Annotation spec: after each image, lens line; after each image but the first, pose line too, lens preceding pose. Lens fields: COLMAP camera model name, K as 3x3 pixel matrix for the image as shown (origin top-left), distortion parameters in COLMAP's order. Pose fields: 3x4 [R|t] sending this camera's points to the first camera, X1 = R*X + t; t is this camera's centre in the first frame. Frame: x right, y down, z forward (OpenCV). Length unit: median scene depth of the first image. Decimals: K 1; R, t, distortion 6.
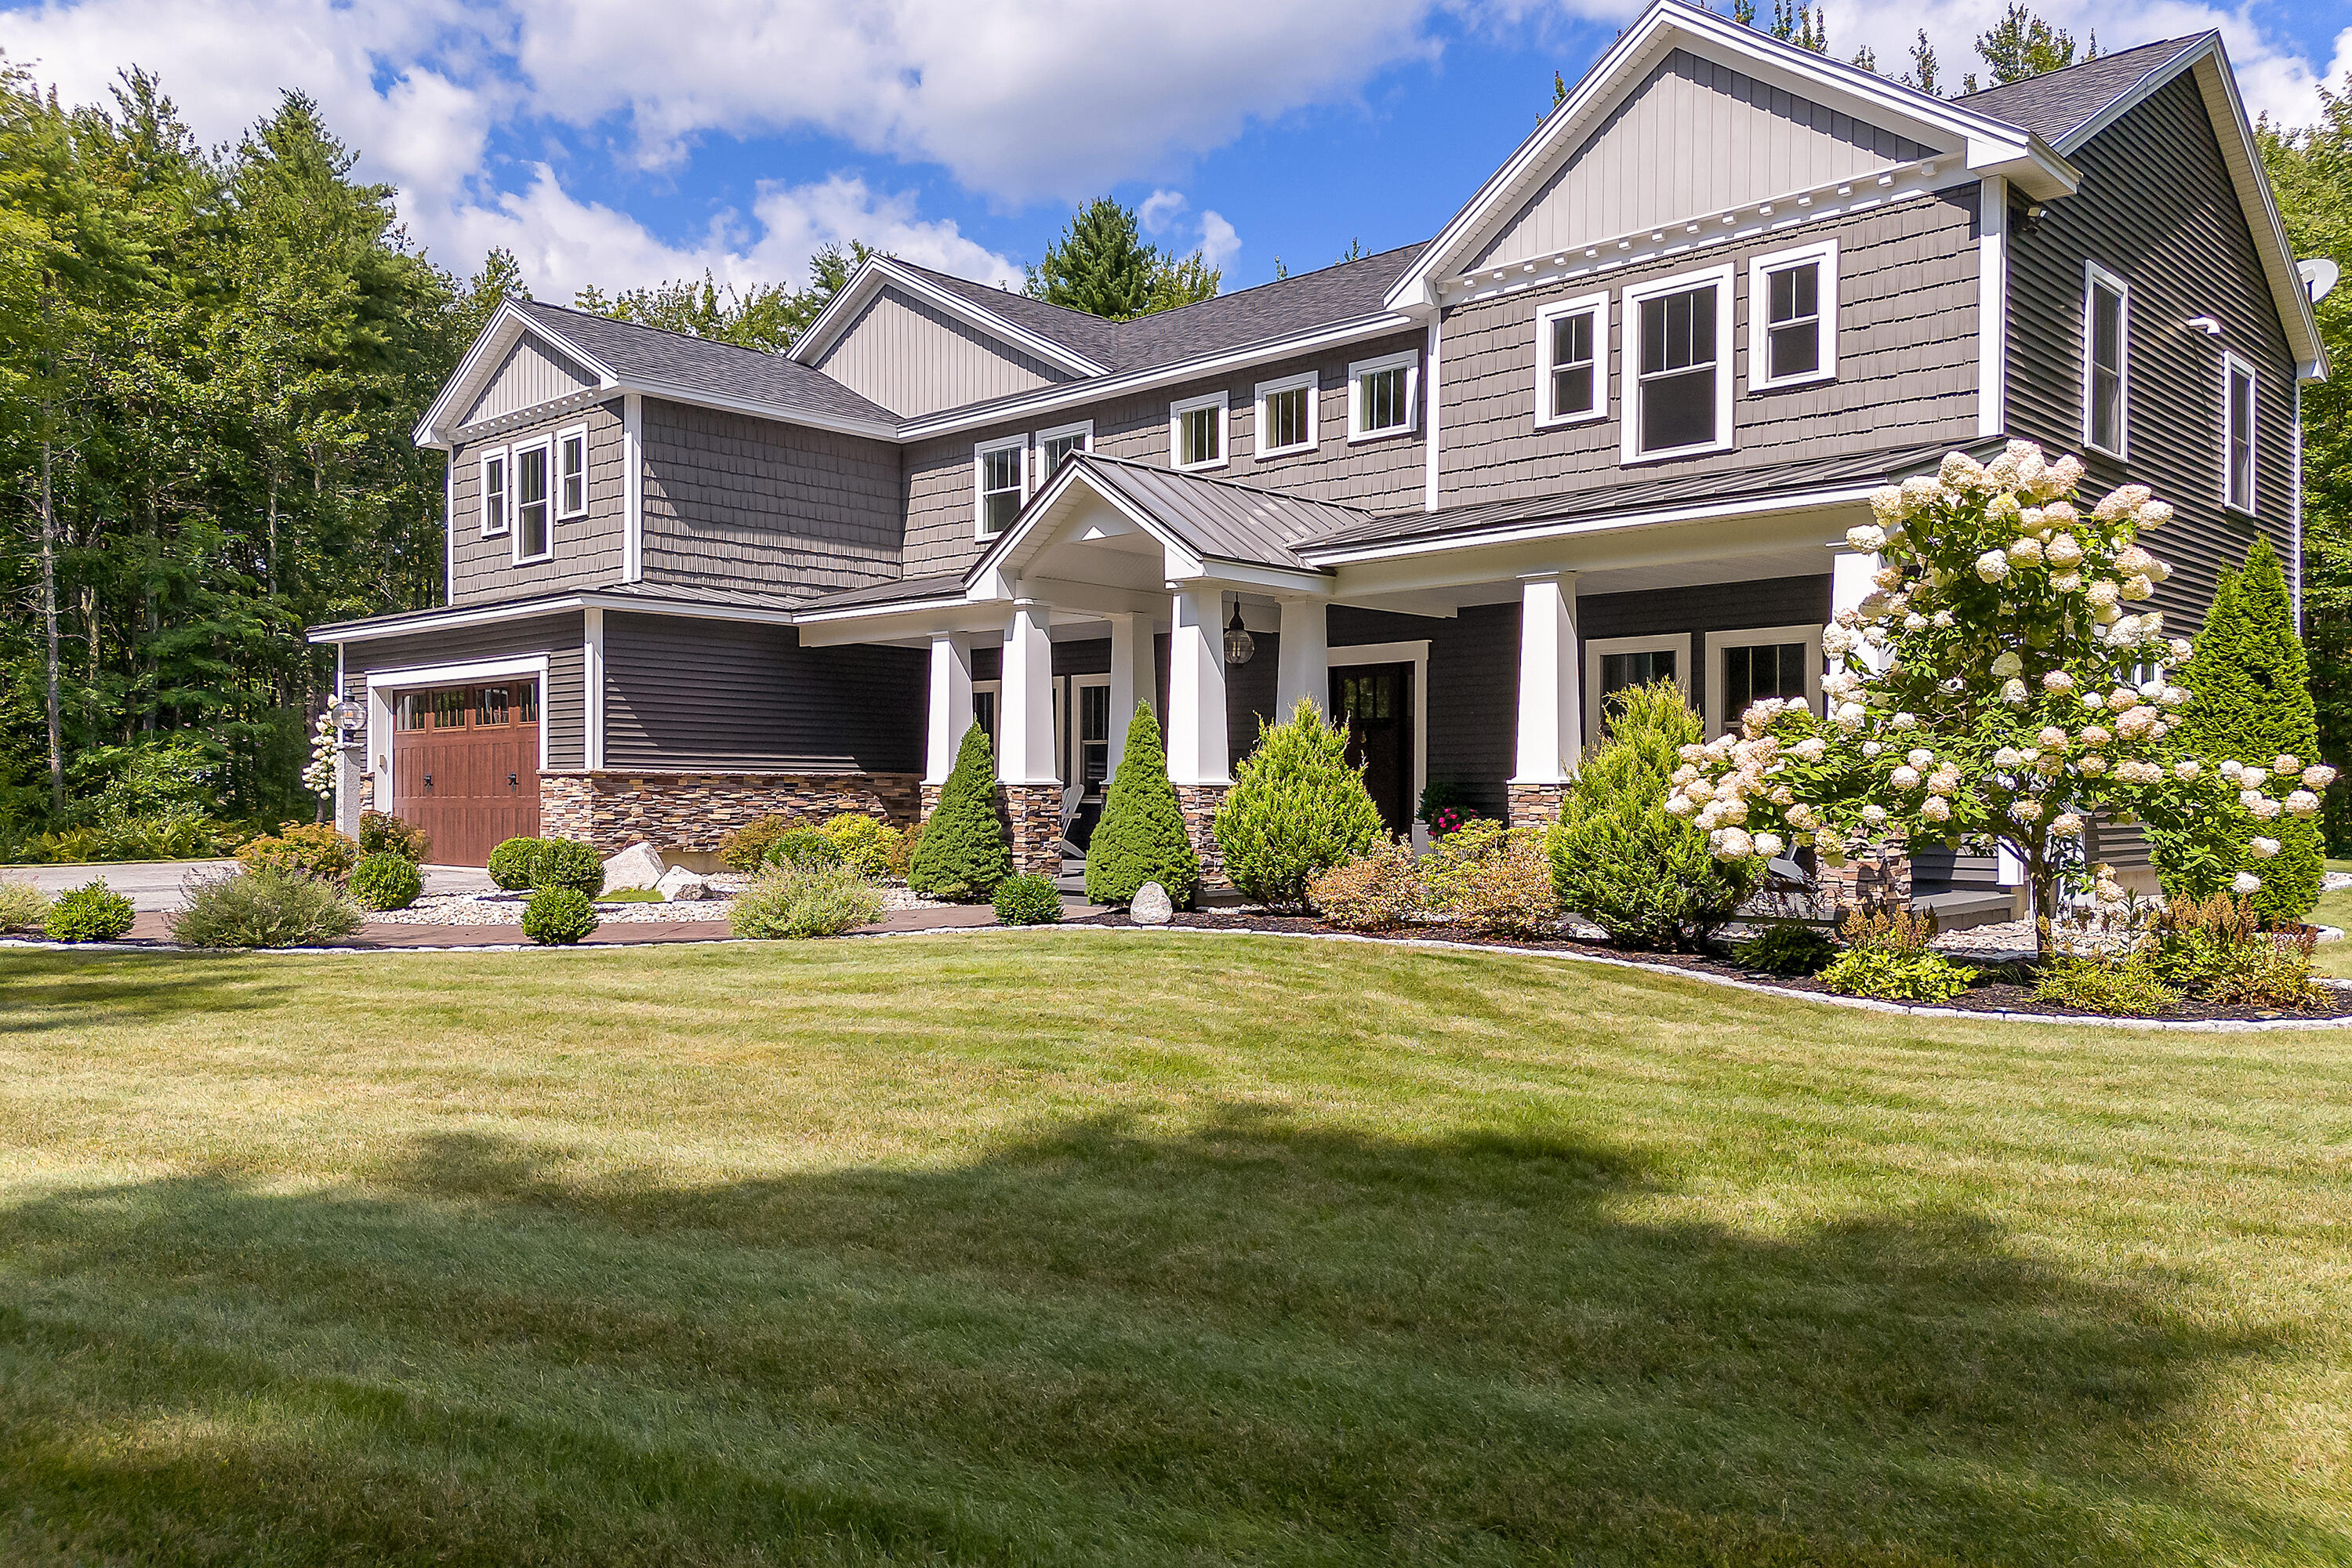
lens RADIAL K [[1704.2, 0, 1184.7], [0, 1704.2, 777.1], [0, 0, 1]] dist [0.049787, -0.001569]
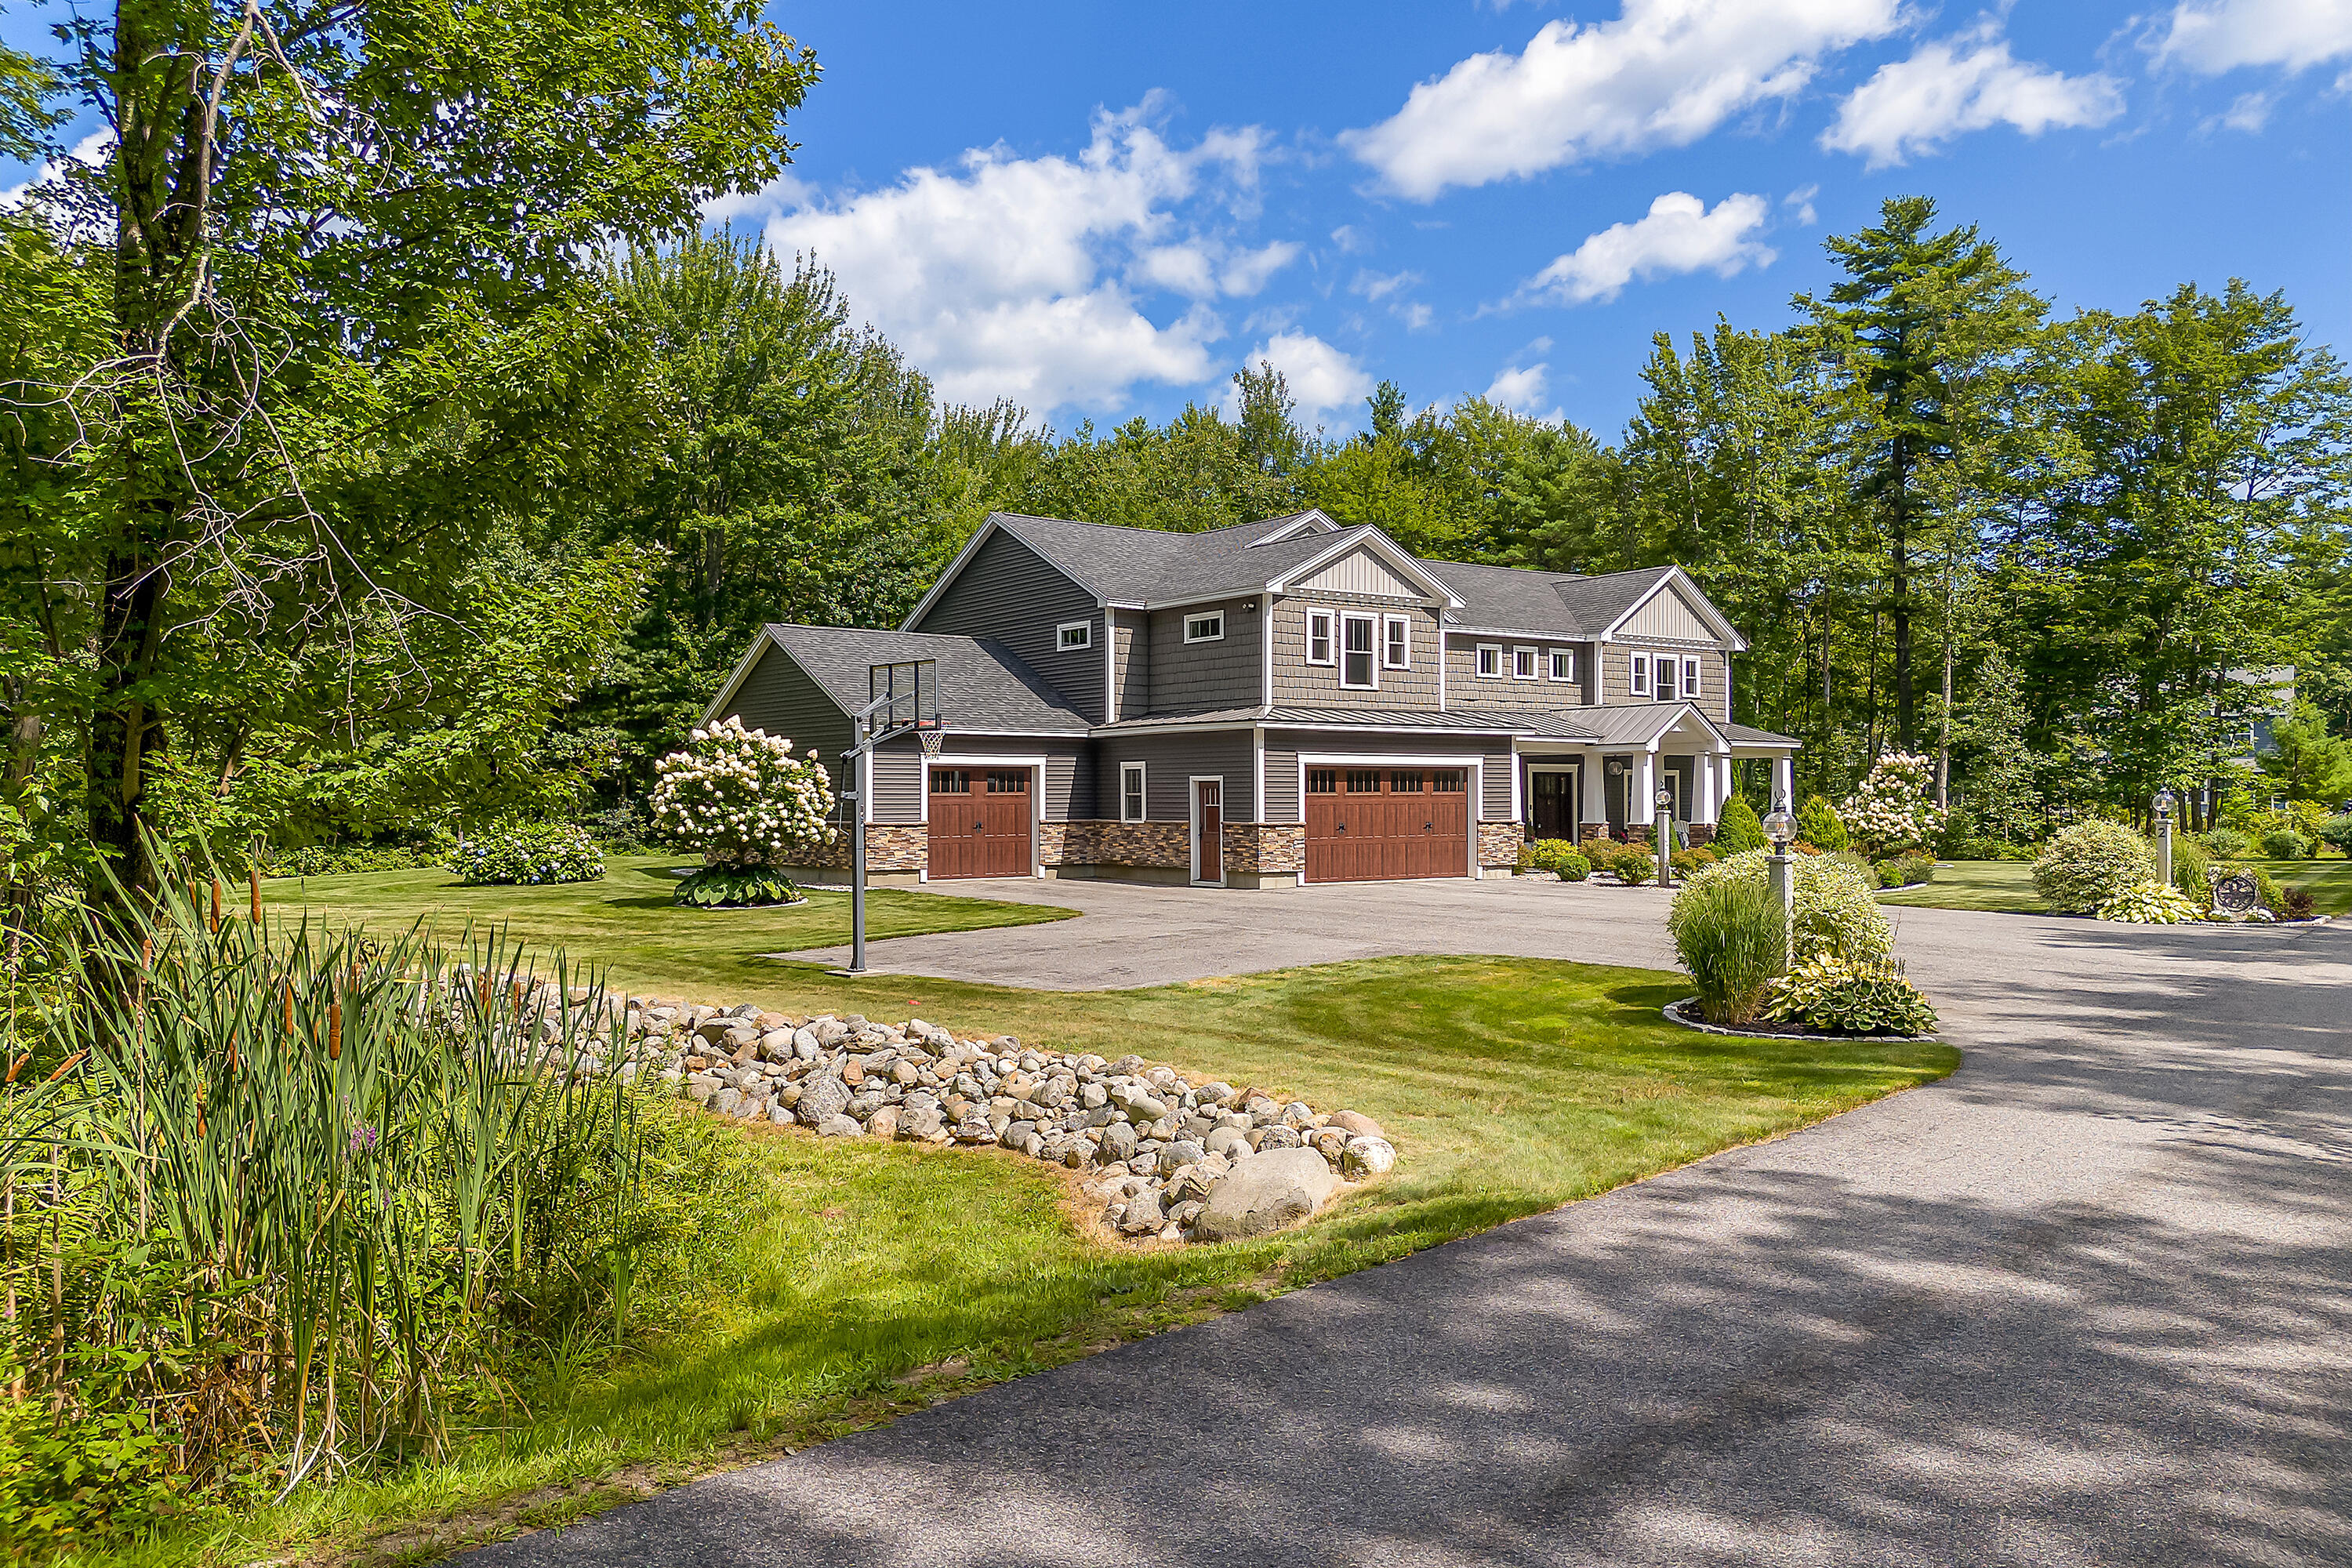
lens RADIAL K [[1704.2, 0, 1186.8], [0, 1704.2, 790.4], [0, 0, 1]] dist [0.049787, -0.001569]
pose [[0.197210, -0.001477, 0.980360, -2.713465], [-0.006393, 0.999976, 0.002793, -0.047054], [-0.980341, -0.006819, 0.197195, 1.161640]]
